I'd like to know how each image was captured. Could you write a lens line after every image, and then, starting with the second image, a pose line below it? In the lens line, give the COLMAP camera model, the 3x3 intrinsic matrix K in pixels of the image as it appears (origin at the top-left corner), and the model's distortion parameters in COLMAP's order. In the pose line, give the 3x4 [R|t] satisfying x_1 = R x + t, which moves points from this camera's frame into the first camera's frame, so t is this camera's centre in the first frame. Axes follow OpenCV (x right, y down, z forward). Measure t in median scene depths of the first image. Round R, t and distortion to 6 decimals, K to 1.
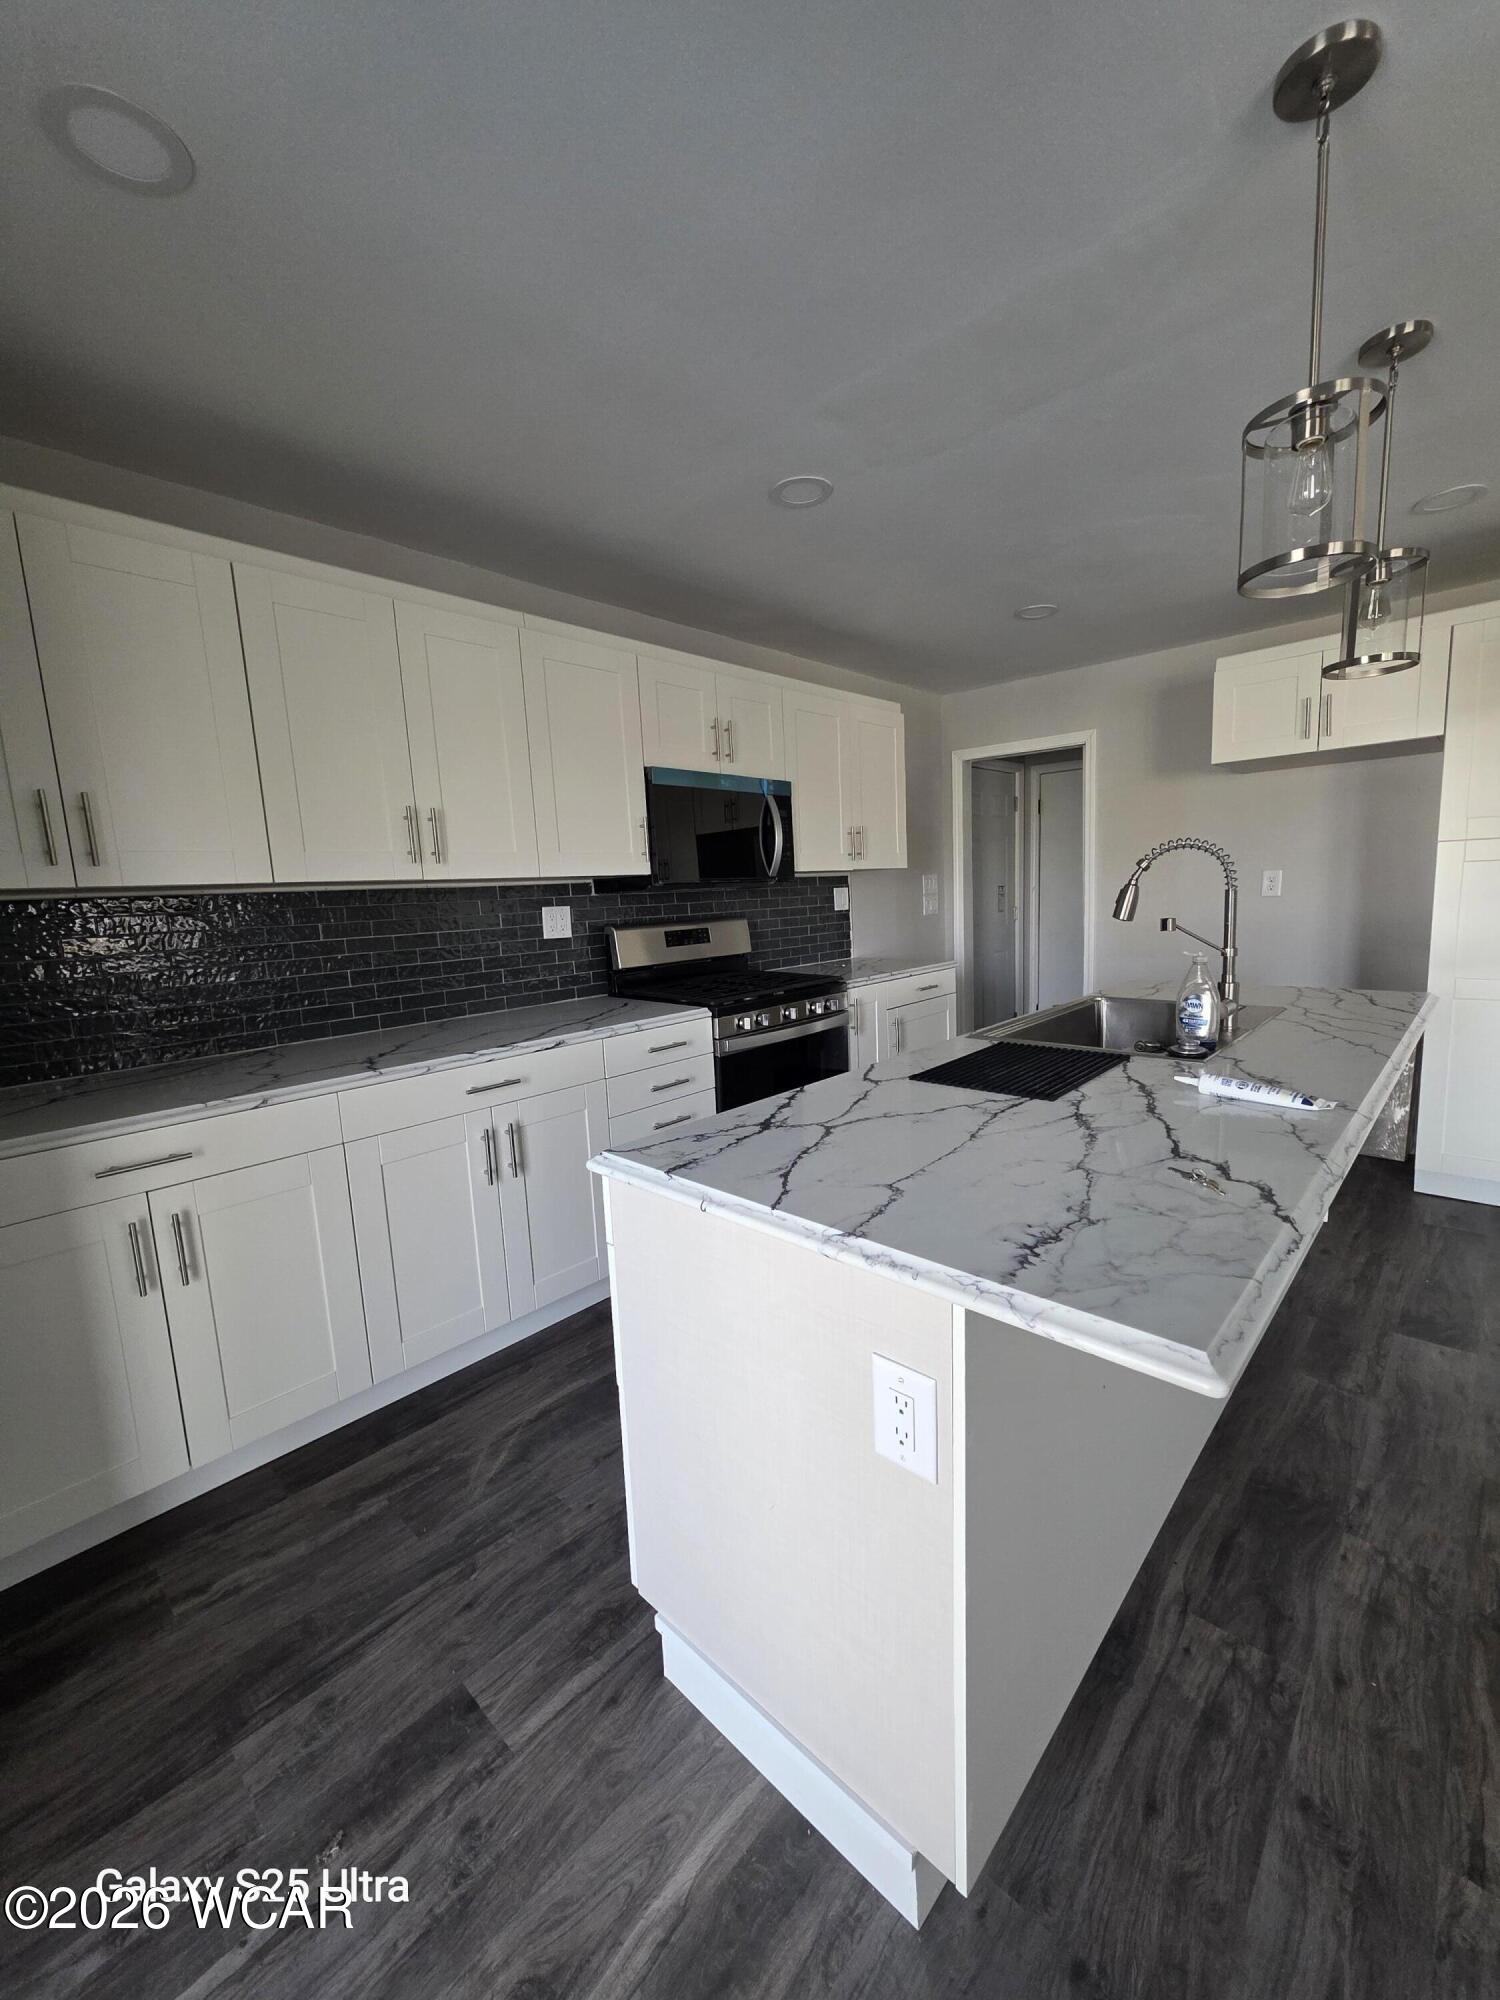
lens RADIAL K [[791.7, 0, 757.9], [0, 791.7, 1002.4], [0, 0, 1]] dist [-0.001981, 0.000827]
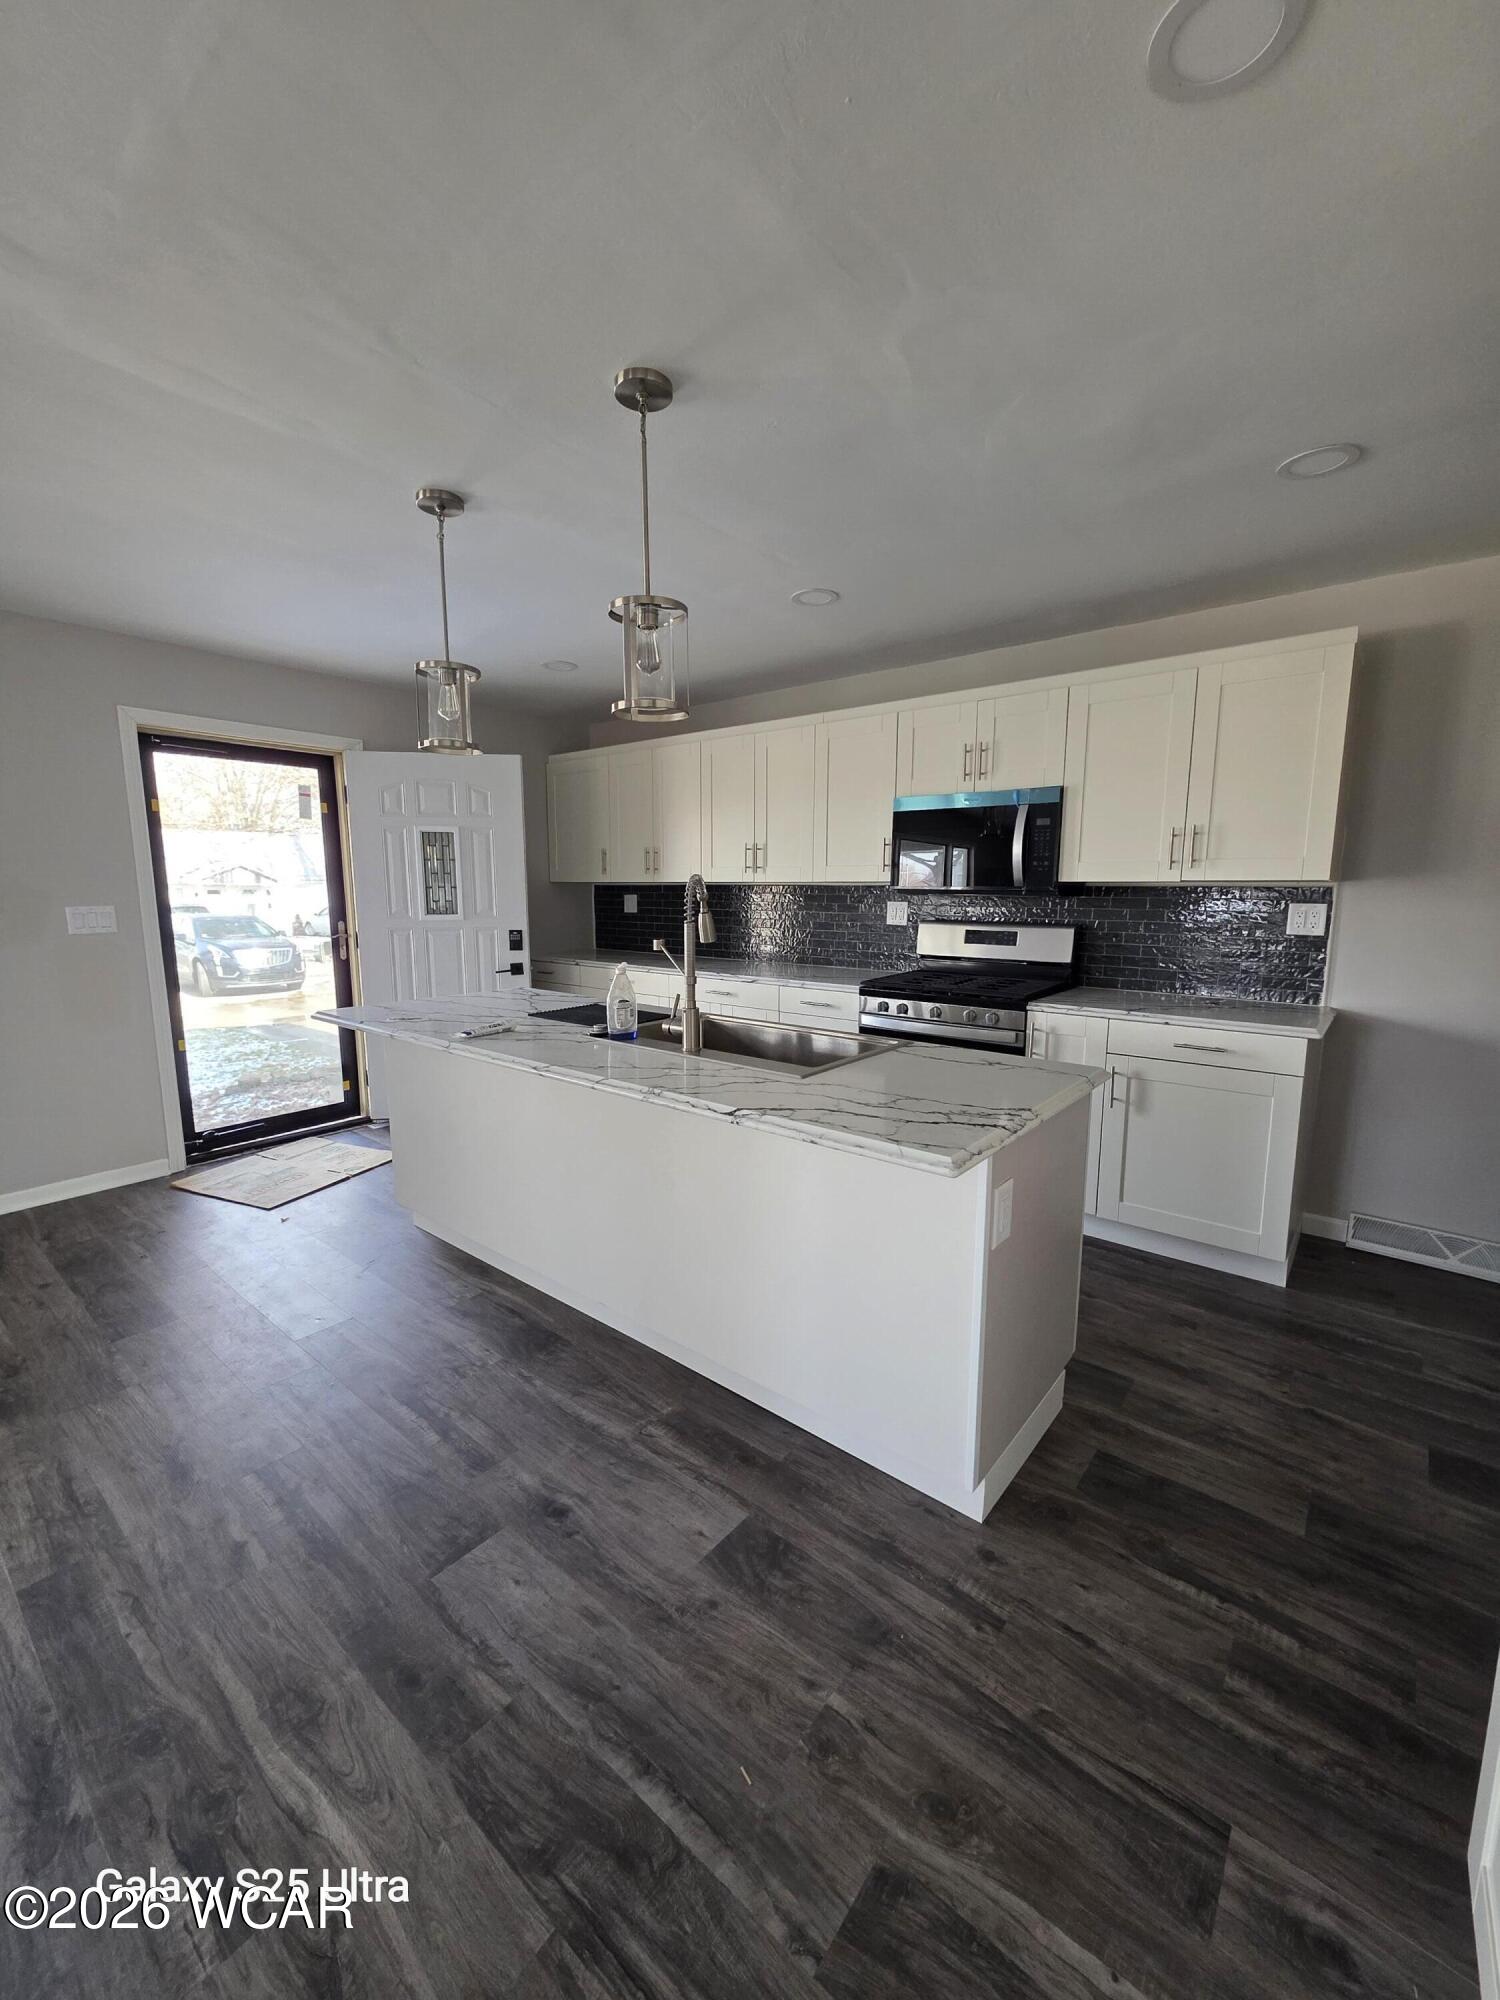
lens RADIAL K [[791.7, 0, 755.0], [0, 791.7, 1002.1], [0, 0, 1]] dist [-0.001981, 0.000827]
pose [[0.076823, 0.187990, -0.979162, 1.223568], [-0.149563, 0.973125, 0.175097, -0.172820], [0.985763, 0.132995, 0.102874, 0.715823]]
